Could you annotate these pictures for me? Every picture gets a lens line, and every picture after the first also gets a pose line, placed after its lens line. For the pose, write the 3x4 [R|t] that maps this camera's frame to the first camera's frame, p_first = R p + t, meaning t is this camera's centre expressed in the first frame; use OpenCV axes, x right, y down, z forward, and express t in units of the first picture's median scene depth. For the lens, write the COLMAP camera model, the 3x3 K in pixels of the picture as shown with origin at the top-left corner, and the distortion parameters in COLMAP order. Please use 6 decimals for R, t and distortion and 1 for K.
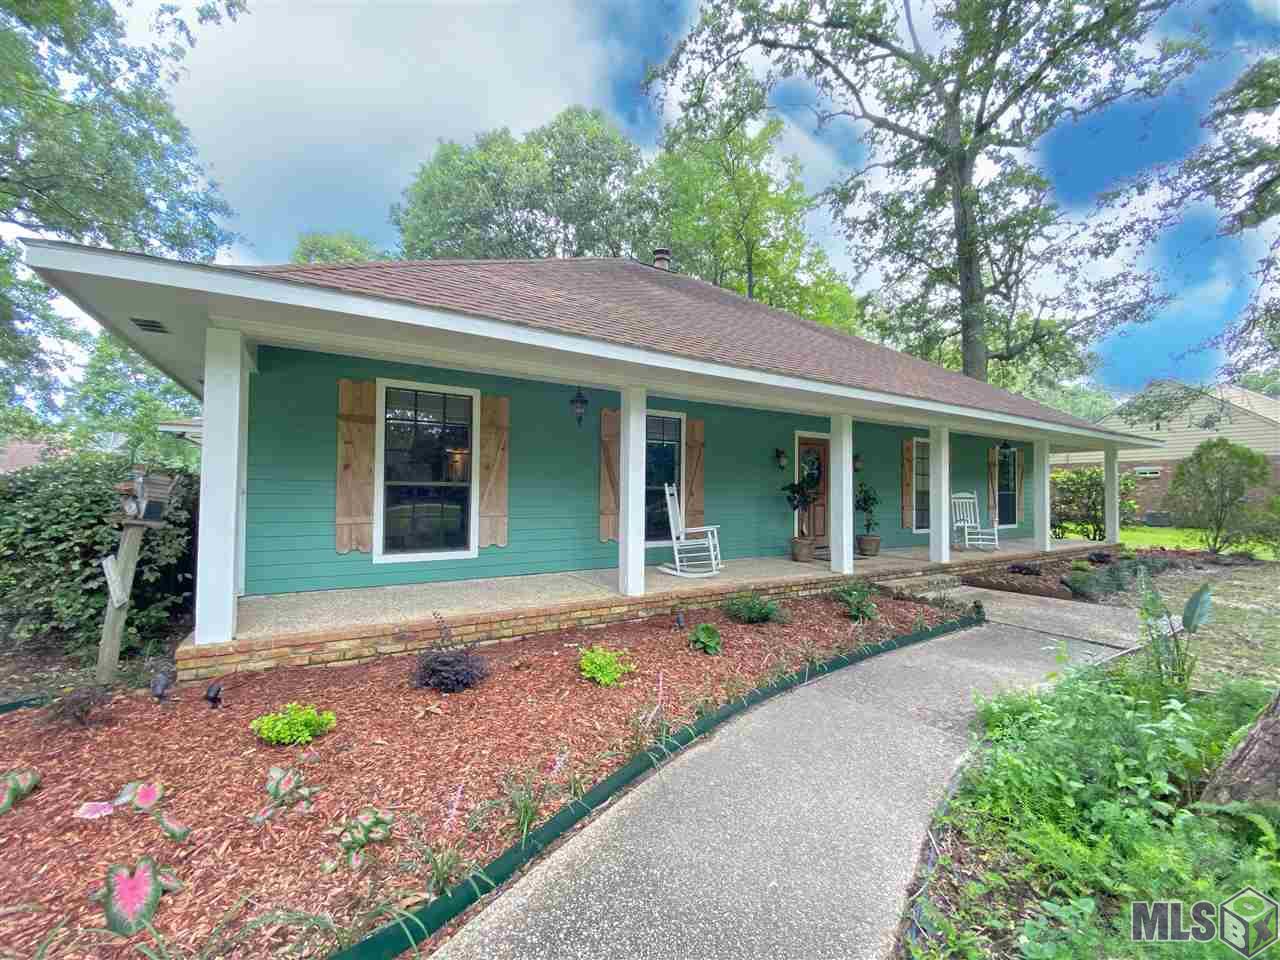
lens RADIAL K [[515.0, 0, 640.0], [0, 515.0, 480.0], [0, 0, 1]] dist [0.033482, -0.028153]
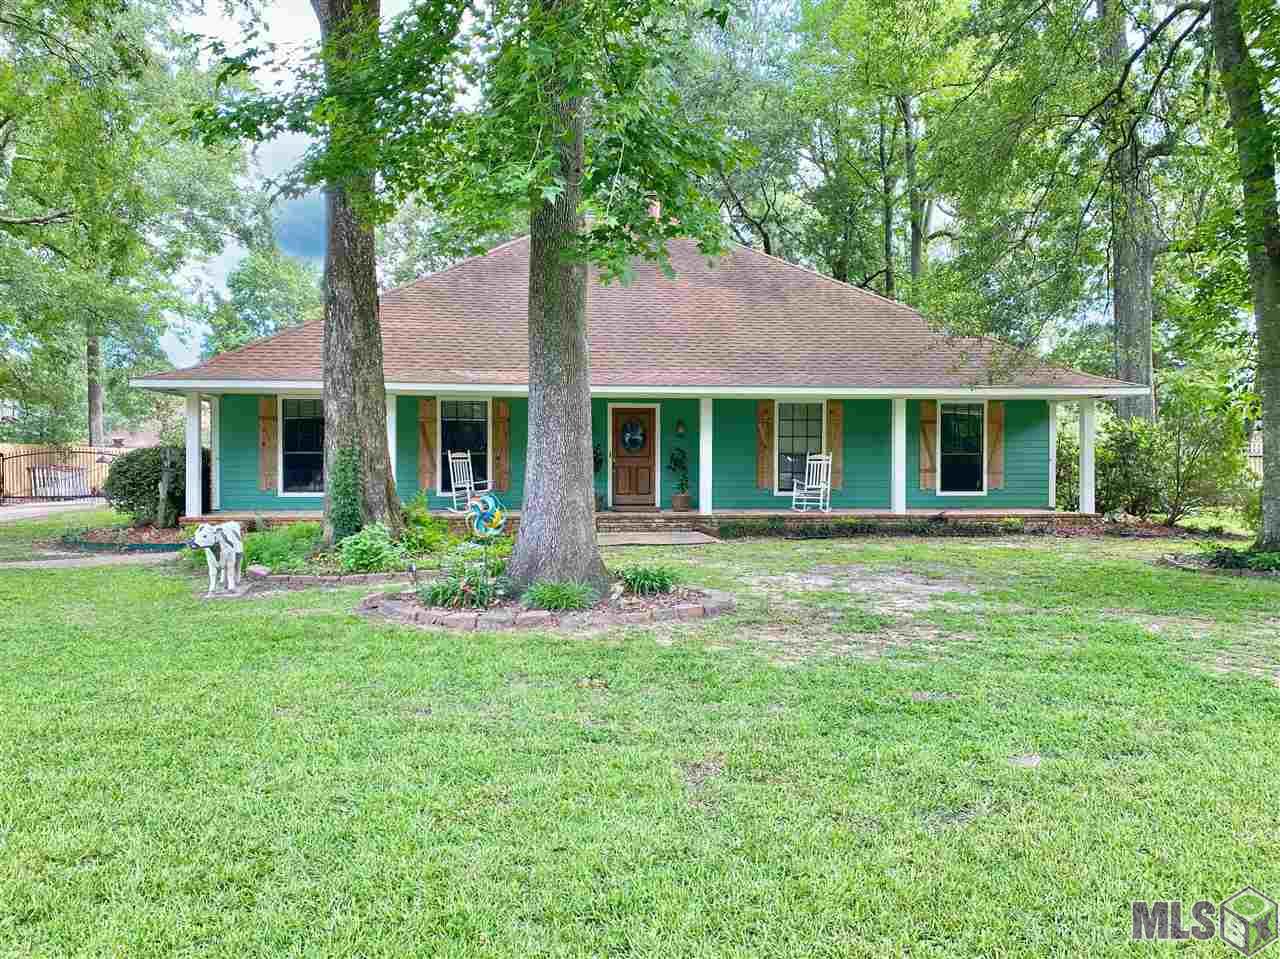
lens RADIAL K [[962.3, 0, 640.0], [0, 962.3, 479.5], [0, 0, 1]] dist [-0.001757, -0.000937]
pose [[0.908762, 0.000572, -0.417315, 2.051132], [0.017051, 0.999113, 0.038500, -0.008916], [0.416967, -0.042103, 0.907946, -1.538297]]
